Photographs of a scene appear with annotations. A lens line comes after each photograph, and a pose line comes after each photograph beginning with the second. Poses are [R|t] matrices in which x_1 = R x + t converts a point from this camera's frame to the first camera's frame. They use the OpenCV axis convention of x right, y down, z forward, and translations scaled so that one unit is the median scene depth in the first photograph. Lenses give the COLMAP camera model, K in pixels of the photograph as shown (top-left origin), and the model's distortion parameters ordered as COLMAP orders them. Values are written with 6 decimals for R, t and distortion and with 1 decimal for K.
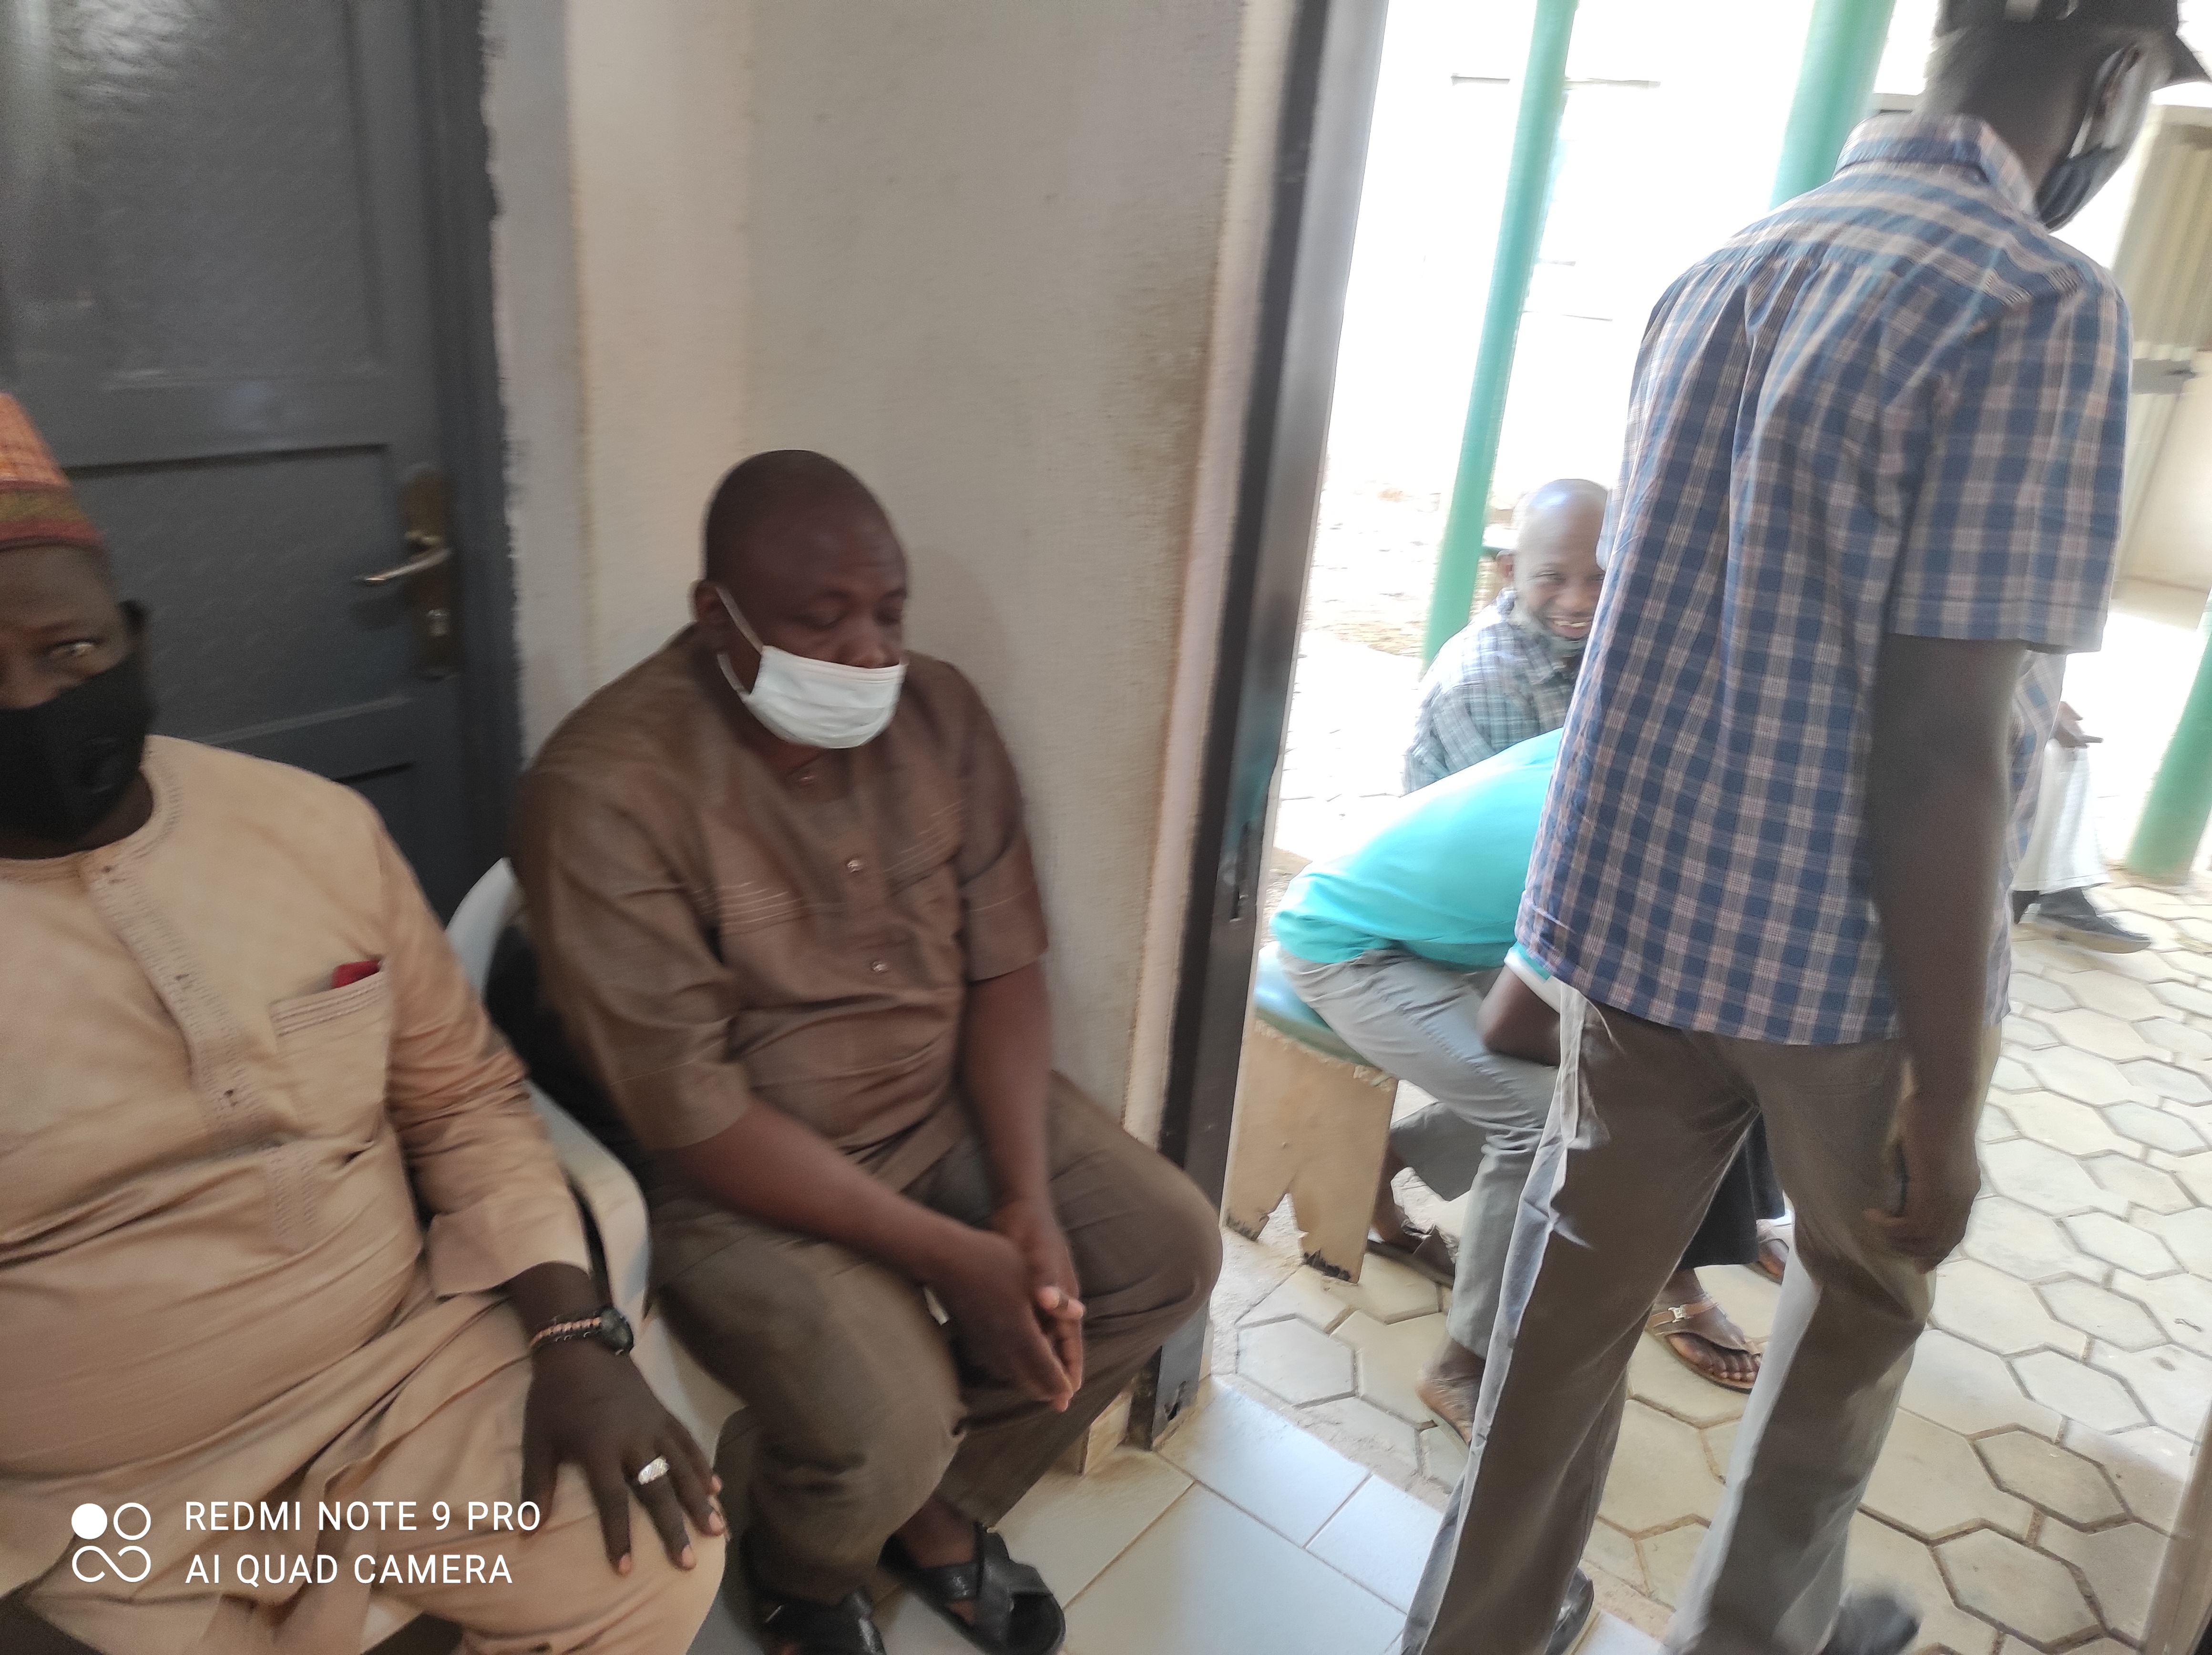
lens RADIAL K [[1625.6, 0, 1092.7], [0, 1625.6, 826.9], [0, 0, 1]] dist [0.009076, -0.023585]
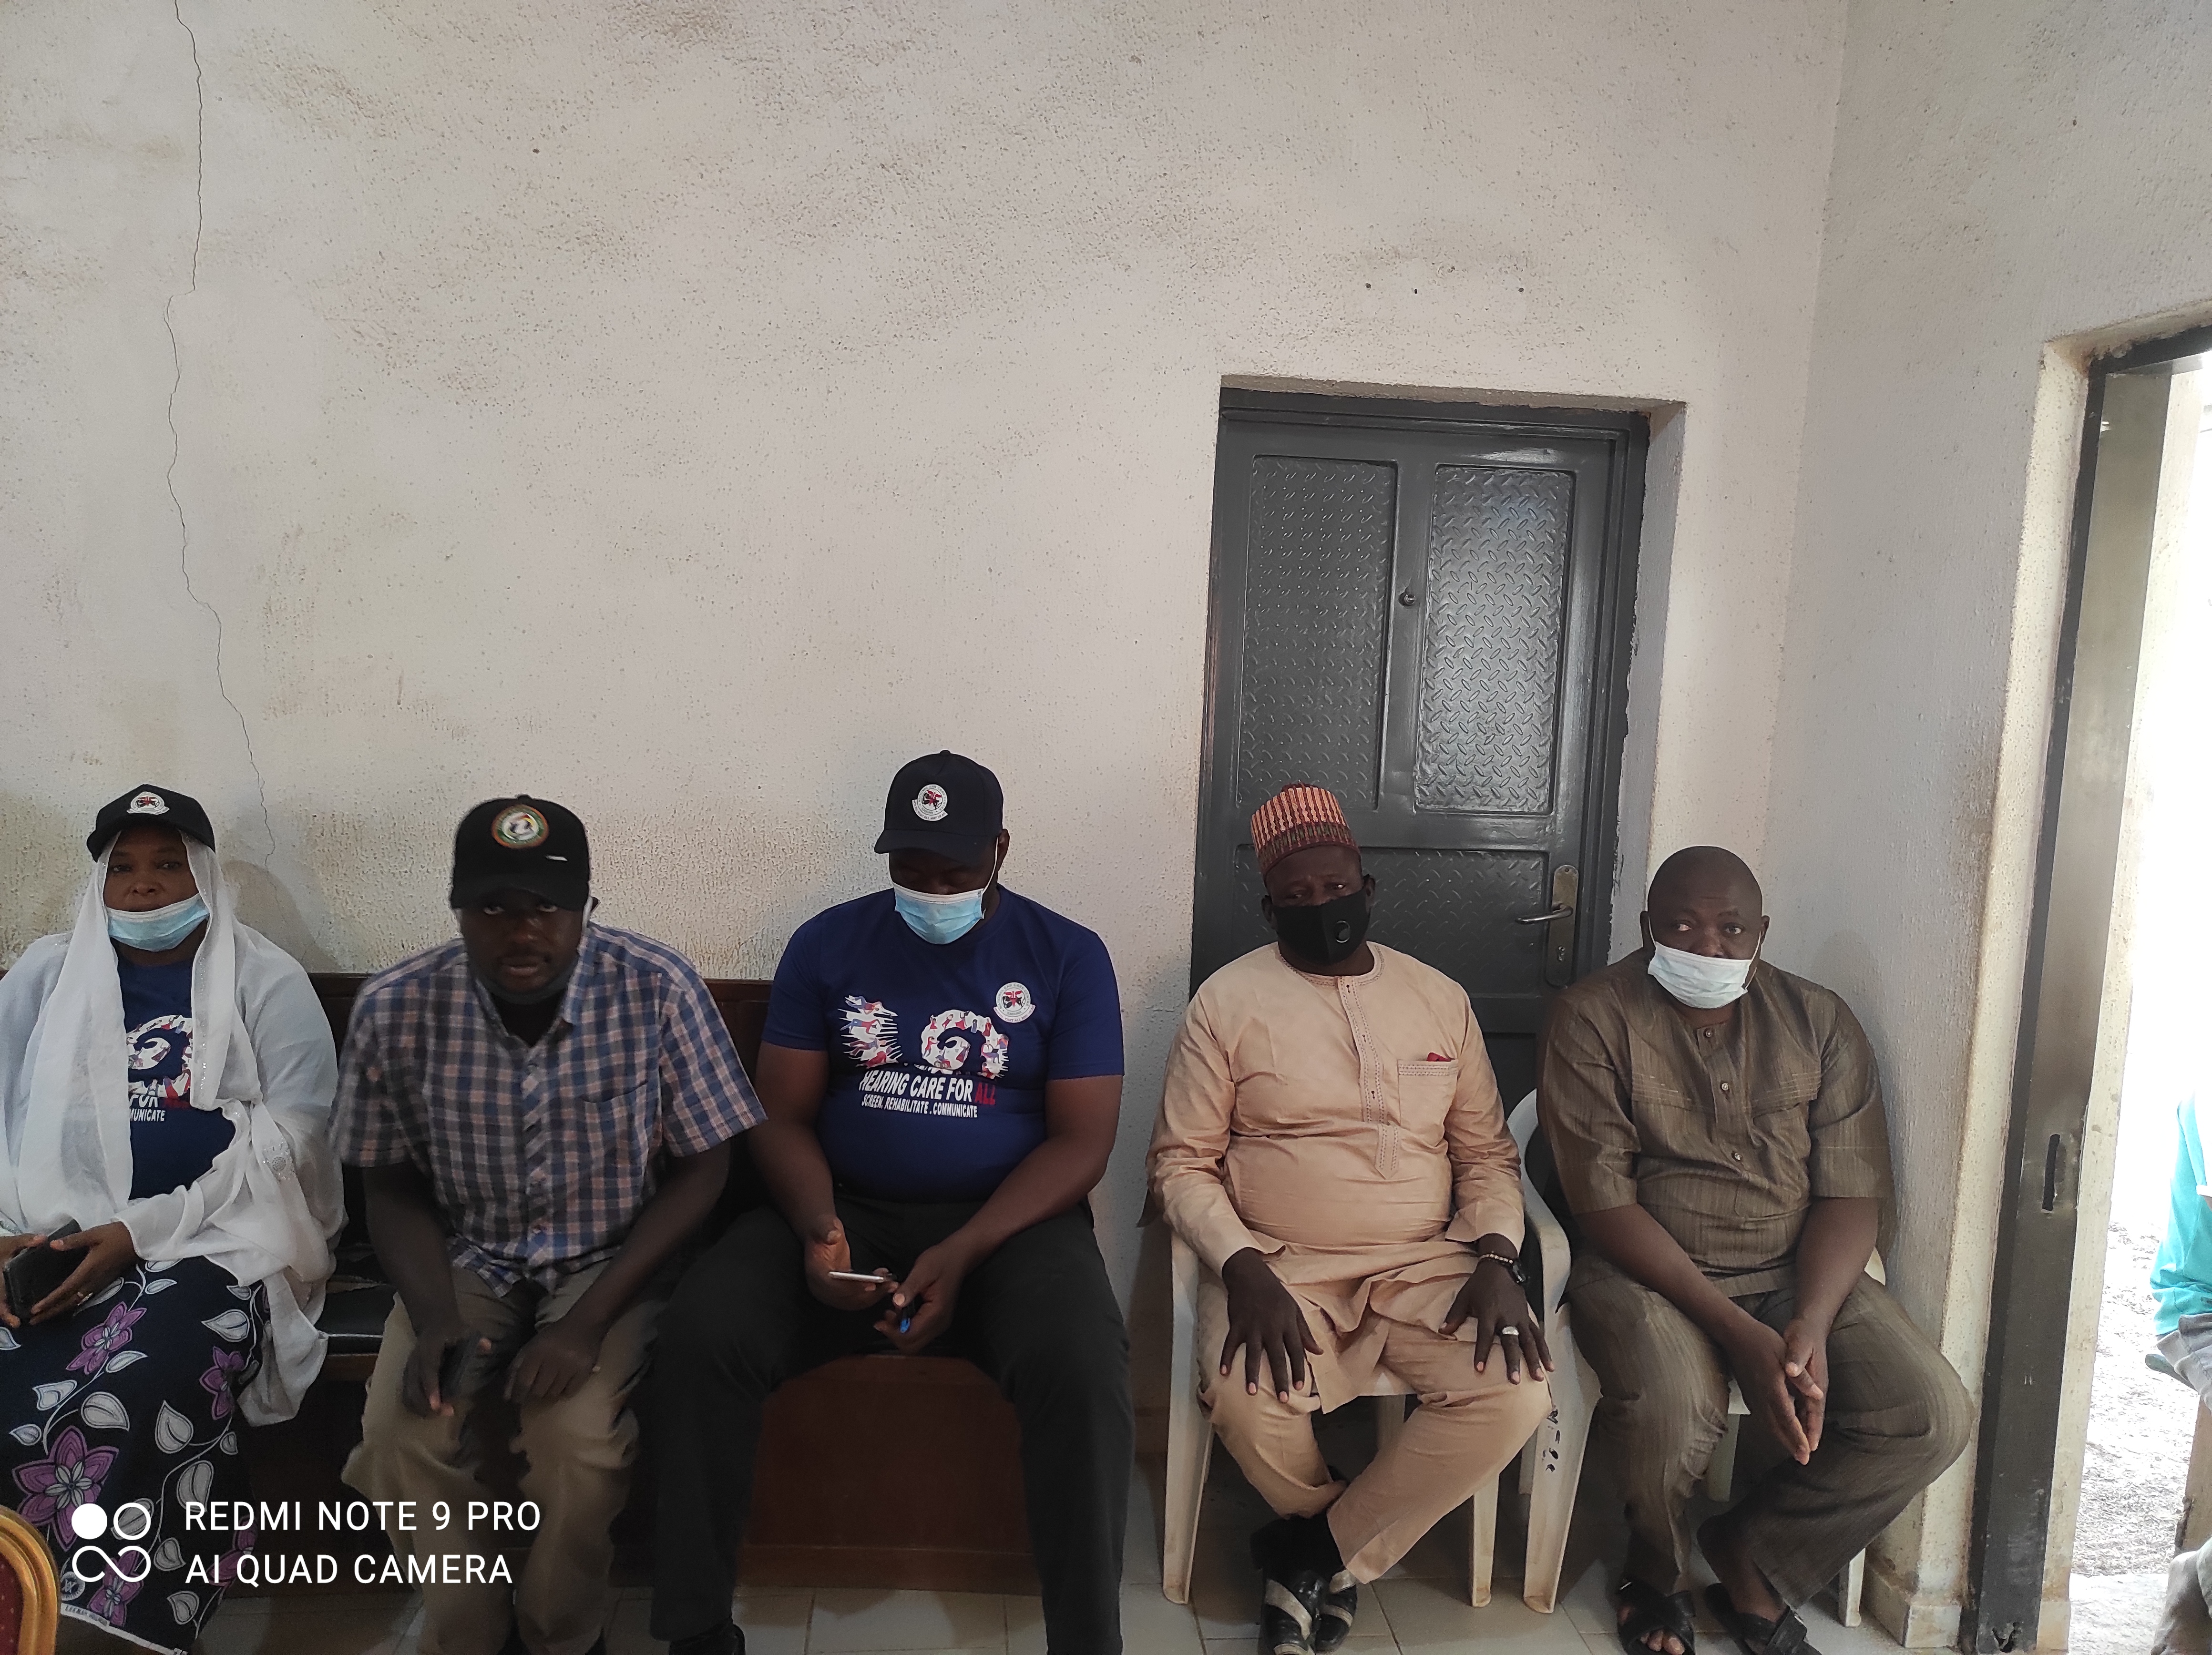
lens RADIAL K [[1625.6, 0, 1106.0], [0, 1625.6, 827.3], [0, 0, 1]] dist [0.009076, -0.023585]
pose [[0.673200, 0.008940, -0.739407, 0.719198], [-0.256233, 0.940797, -0.221915, 0.334434], [0.693648, 0.338853, 0.635635, -0.663252]]
